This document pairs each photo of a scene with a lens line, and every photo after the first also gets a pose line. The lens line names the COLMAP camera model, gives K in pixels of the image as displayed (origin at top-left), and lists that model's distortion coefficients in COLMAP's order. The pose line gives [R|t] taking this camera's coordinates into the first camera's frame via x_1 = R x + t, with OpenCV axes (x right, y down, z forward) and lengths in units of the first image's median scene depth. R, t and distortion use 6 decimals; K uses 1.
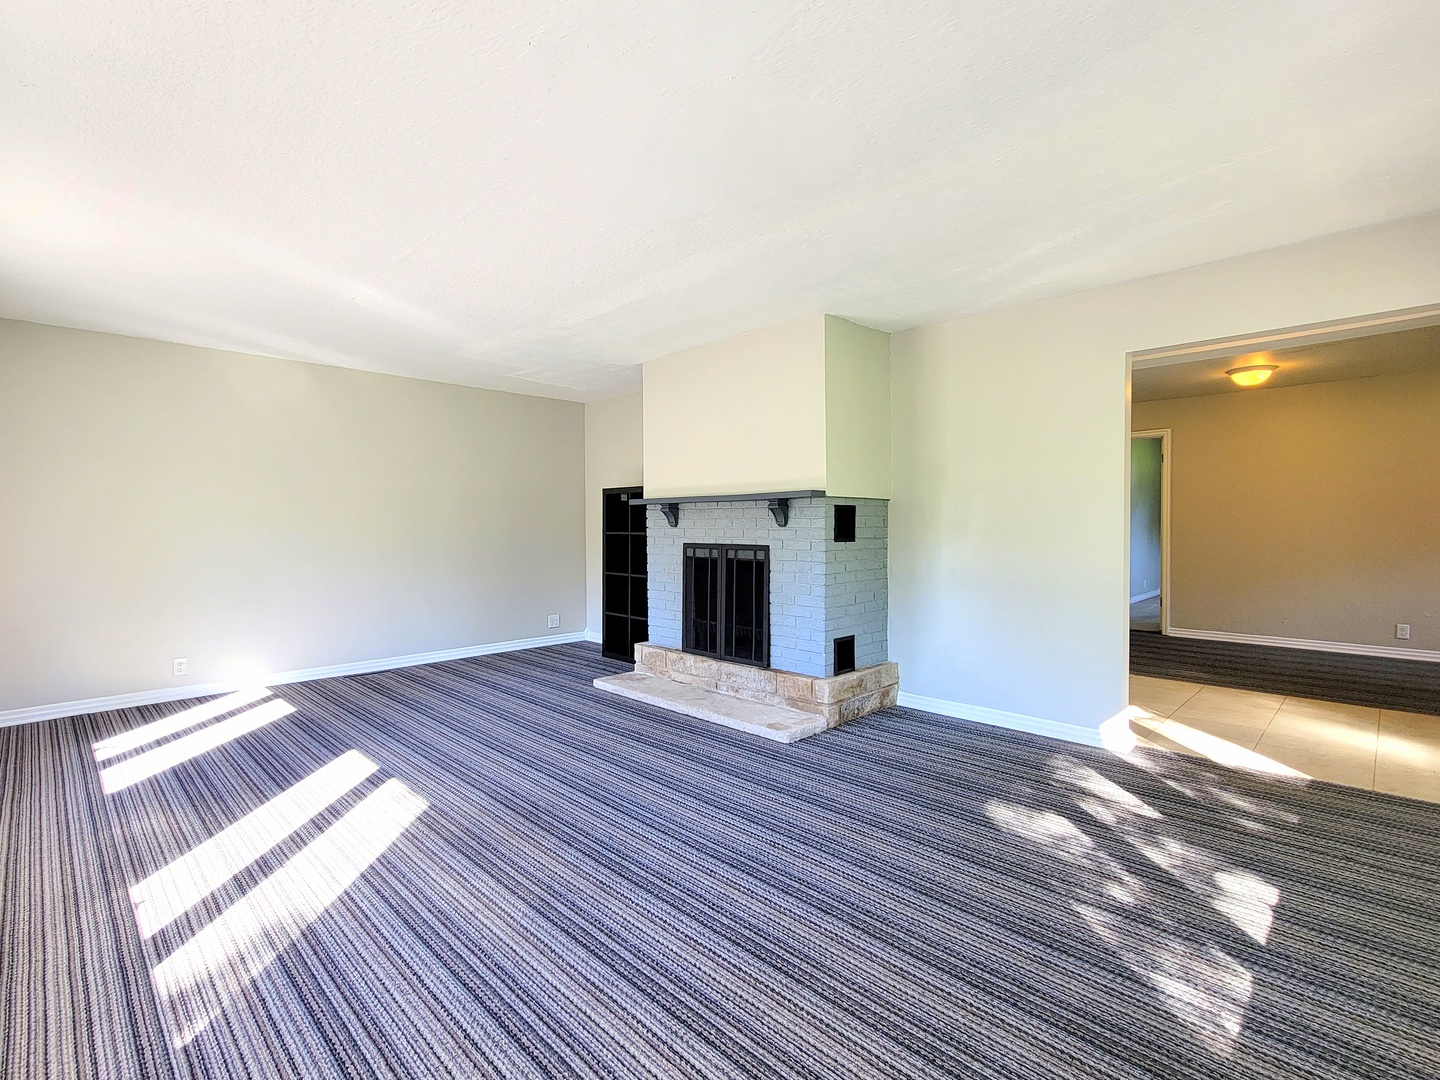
lens RADIAL K [[669.4, 0, 693.7], [0, 669.4, 517.9], [0, 0, 1]] dist [0.002420, -0.001214]
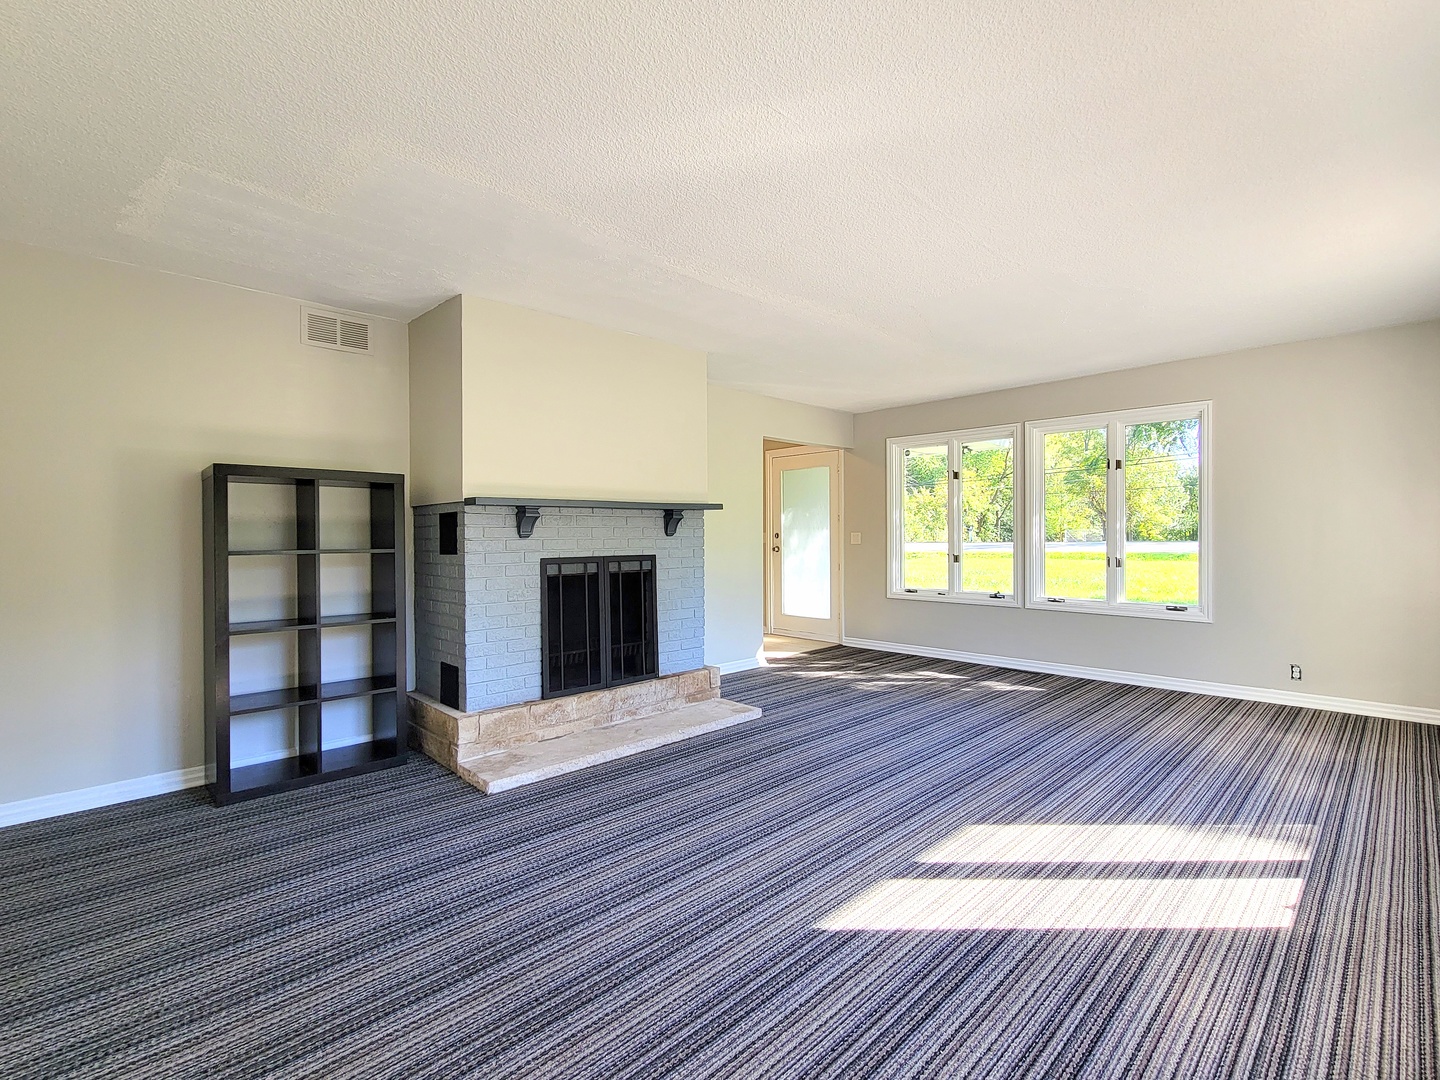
lens RADIAL K [[669.4, 0, 725.2], [0, 669.4, 531.3], [0, 0, 1]] dist [0.002420, -0.001214]
pose [[0.003550, 0.008296, 0.999959, -1.064196], [-0.001249, 0.999965, -0.008291, 0.016829], [-0.999993, -0.001220, 0.003560, 1.068569]]
